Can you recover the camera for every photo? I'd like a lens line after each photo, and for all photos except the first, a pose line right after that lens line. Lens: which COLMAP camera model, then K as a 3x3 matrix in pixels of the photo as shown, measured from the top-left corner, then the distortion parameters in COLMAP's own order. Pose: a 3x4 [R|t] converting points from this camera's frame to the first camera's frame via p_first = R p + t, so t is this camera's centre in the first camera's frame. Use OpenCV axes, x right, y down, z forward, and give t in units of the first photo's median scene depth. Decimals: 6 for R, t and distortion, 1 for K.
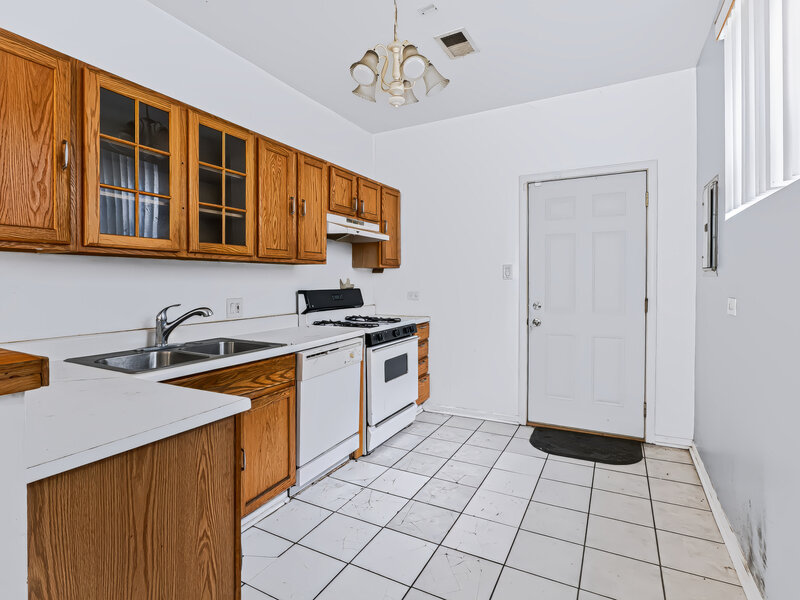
lens RADIAL K [[408.8, 0, 398.4], [0, 408.8, 294.8], [0, 0, 1]] dist [-0.009911, -0.002443]
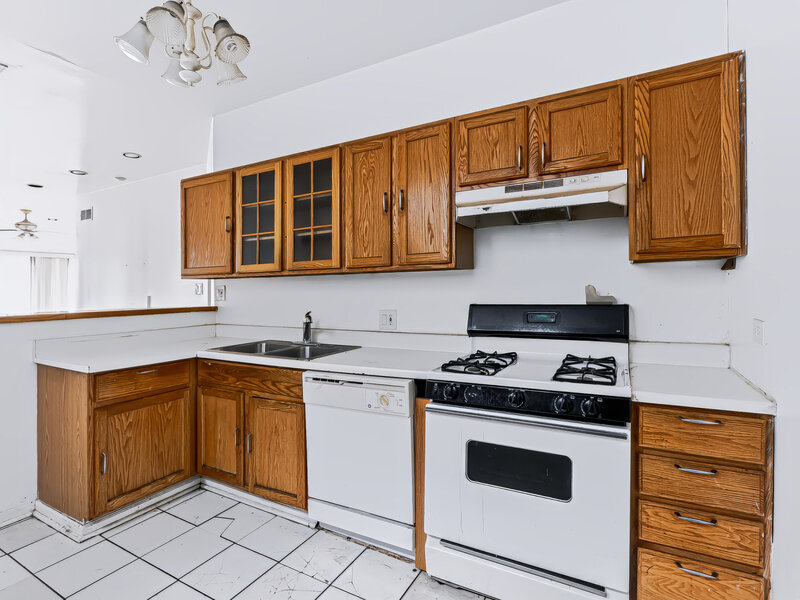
lens RADIAL K [[408.8, 0, 399.1], [0, 408.8, 291.6], [0, 0, 1]] dist [-0.009911, -0.002443]
pose [[-0.009418, 0.002298, -0.999953, 0.605487], [-0.020545, 0.999786, 0.002491, -0.039598], [0.999745, 0.020568, -0.009368, 1.086222]]
